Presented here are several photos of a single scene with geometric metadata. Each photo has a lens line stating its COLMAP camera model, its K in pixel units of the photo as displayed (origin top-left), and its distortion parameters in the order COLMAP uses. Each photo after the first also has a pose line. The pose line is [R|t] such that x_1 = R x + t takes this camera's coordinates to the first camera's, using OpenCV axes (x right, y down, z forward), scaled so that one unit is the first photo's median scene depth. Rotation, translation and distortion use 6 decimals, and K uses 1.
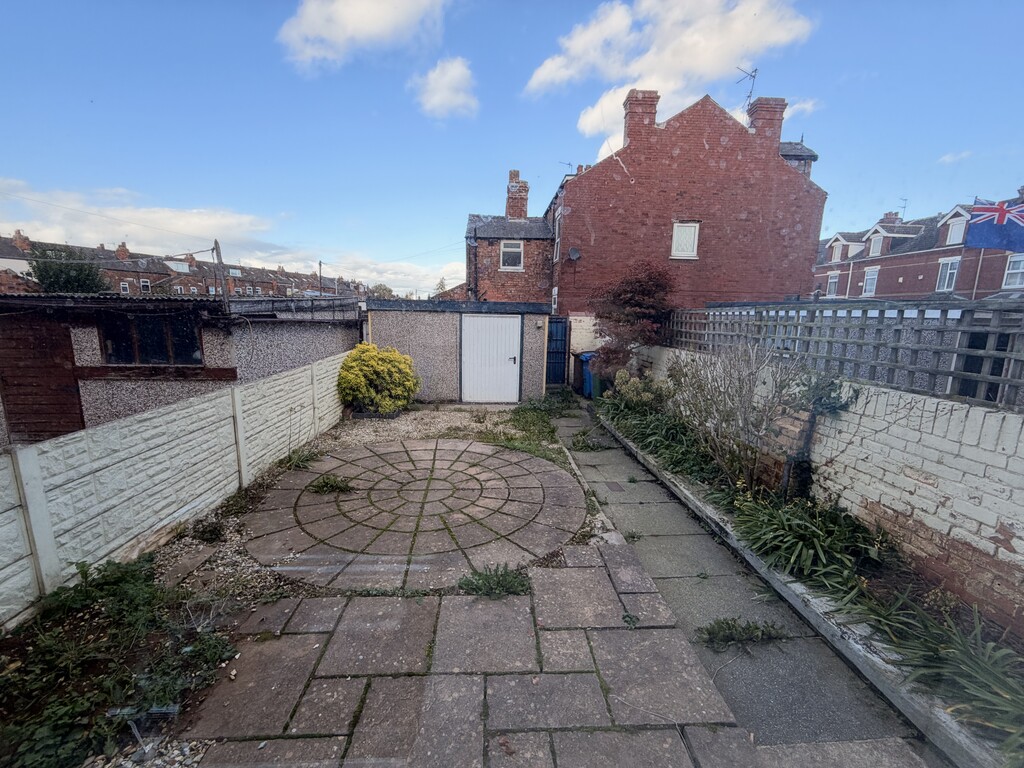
lens RADIAL K [[405.4, 0, 508.1], [0, 405.4, 382.7], [0, 0, 1]] dist [-0.000640, 0.000227]
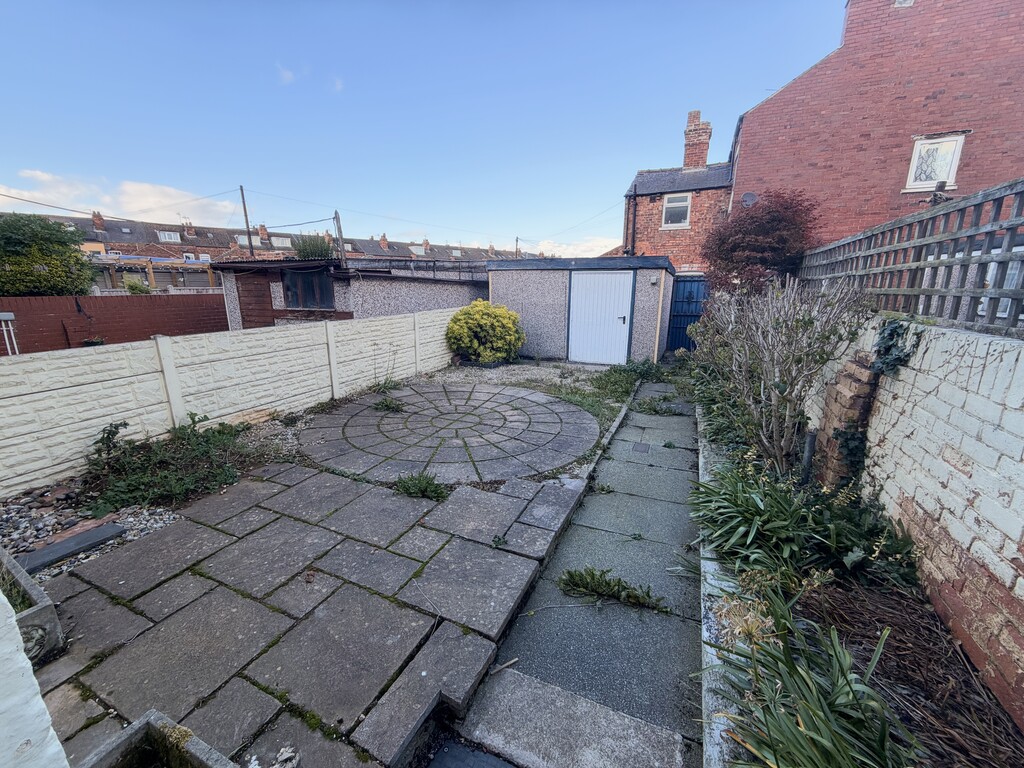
lens RADIAL K [[405.4, 0, 511.2], [0, 405.4, 382.1], [0, 0, 1]] dist [-0.000640, 0.000227]
pose [[0.890440, 0.088678, -0.446377, 0.384218], [-0.061572, 0.995288, 0.074900, 0.059970], [0.450915, -0.039210, 0.891705, 0.068767]]
